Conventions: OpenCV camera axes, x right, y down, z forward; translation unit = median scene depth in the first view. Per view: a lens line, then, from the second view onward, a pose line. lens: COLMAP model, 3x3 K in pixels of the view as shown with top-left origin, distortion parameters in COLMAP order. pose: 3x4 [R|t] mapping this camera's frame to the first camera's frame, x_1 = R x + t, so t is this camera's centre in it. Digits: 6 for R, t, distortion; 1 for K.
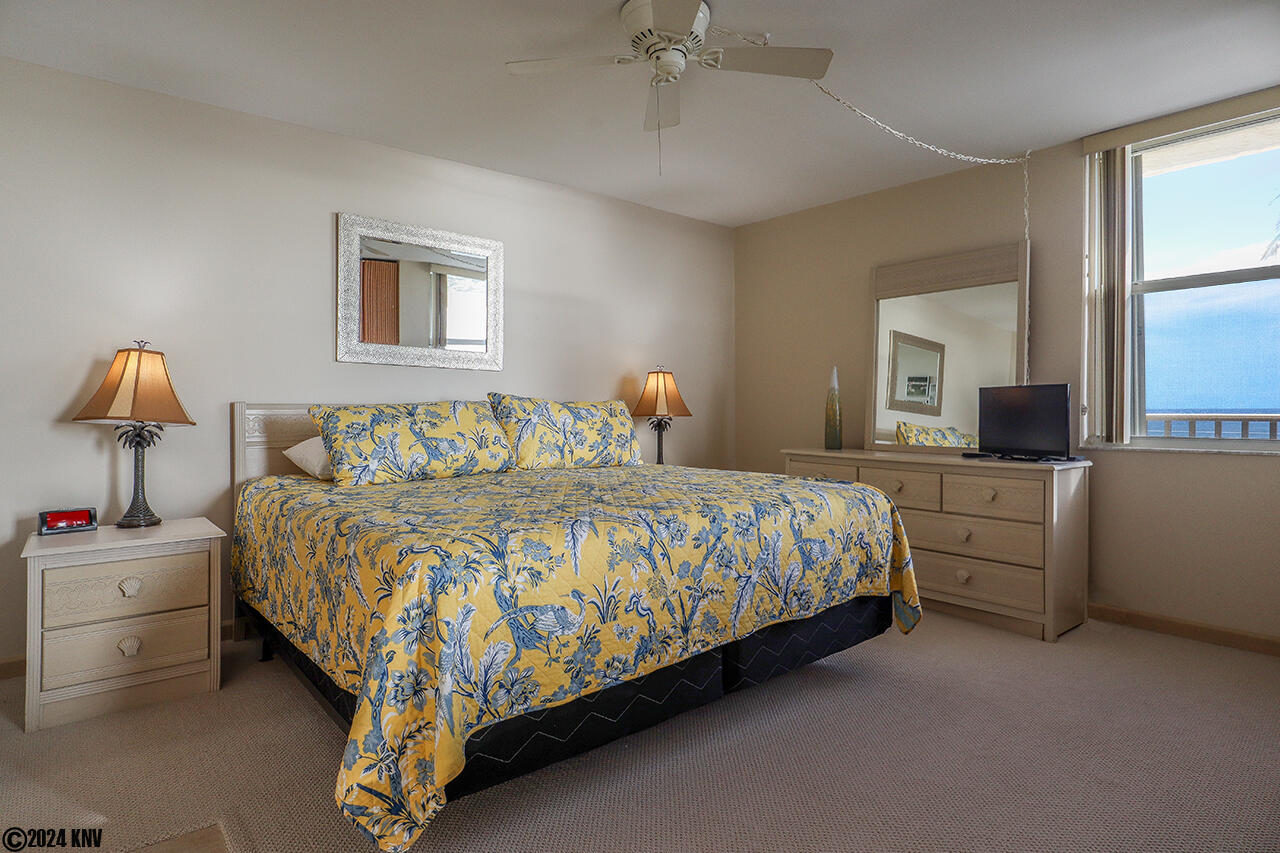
lens RADIAL K [[708.1, 0, 642.5], [0, 708.1, 416.6], [0, 0, 1]] dist [-0.017482, -0.002326]
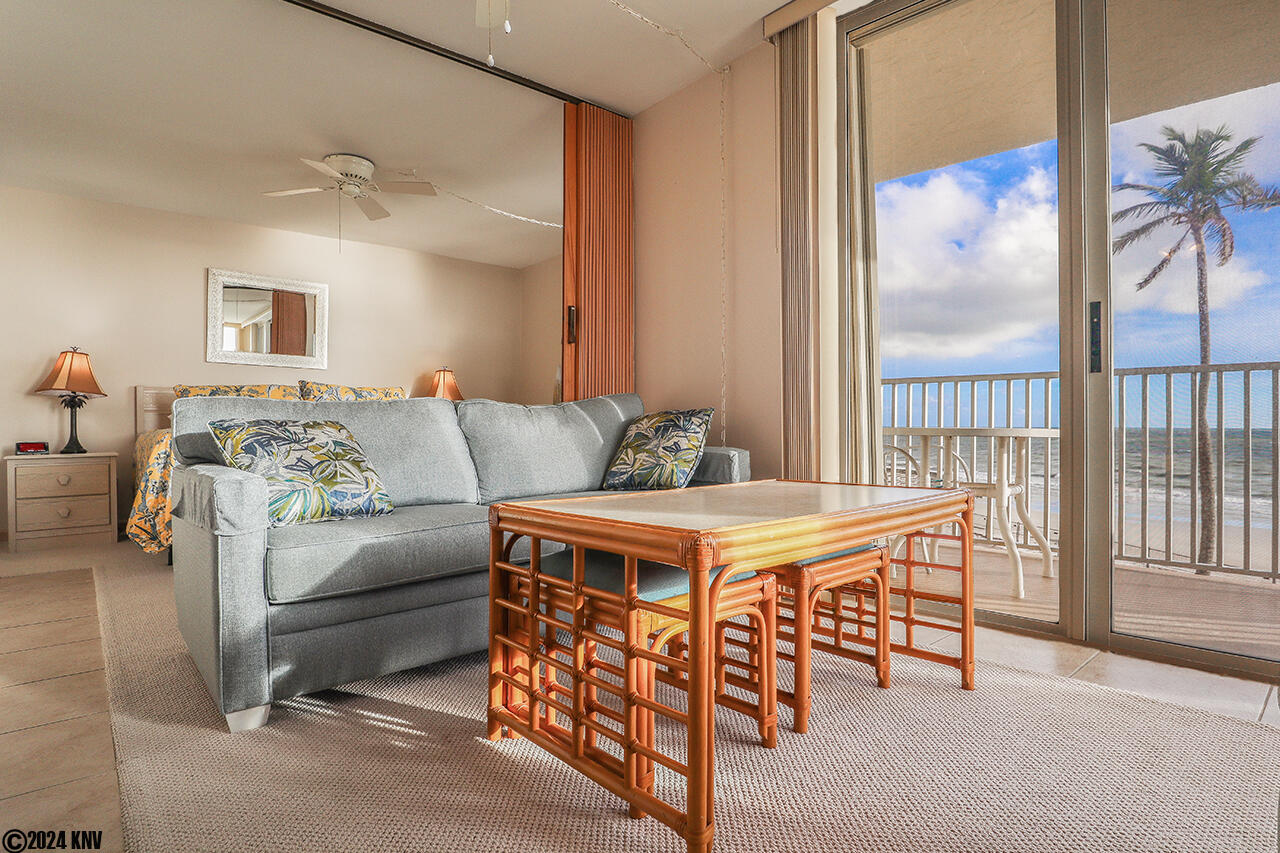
lens RADIAL K [[706.0, 0, 642.0], [0, 706.0, 433.9], [0, 0, 1]] dist [-0.028417, 0.001703]
pose [[0.999974, -0.005746, -0.004352, 0.726185], [0.005730, 0.999977, -0.003732, 0.125884], [0.004373, 0.003707, 0.999984, -0.742864]]
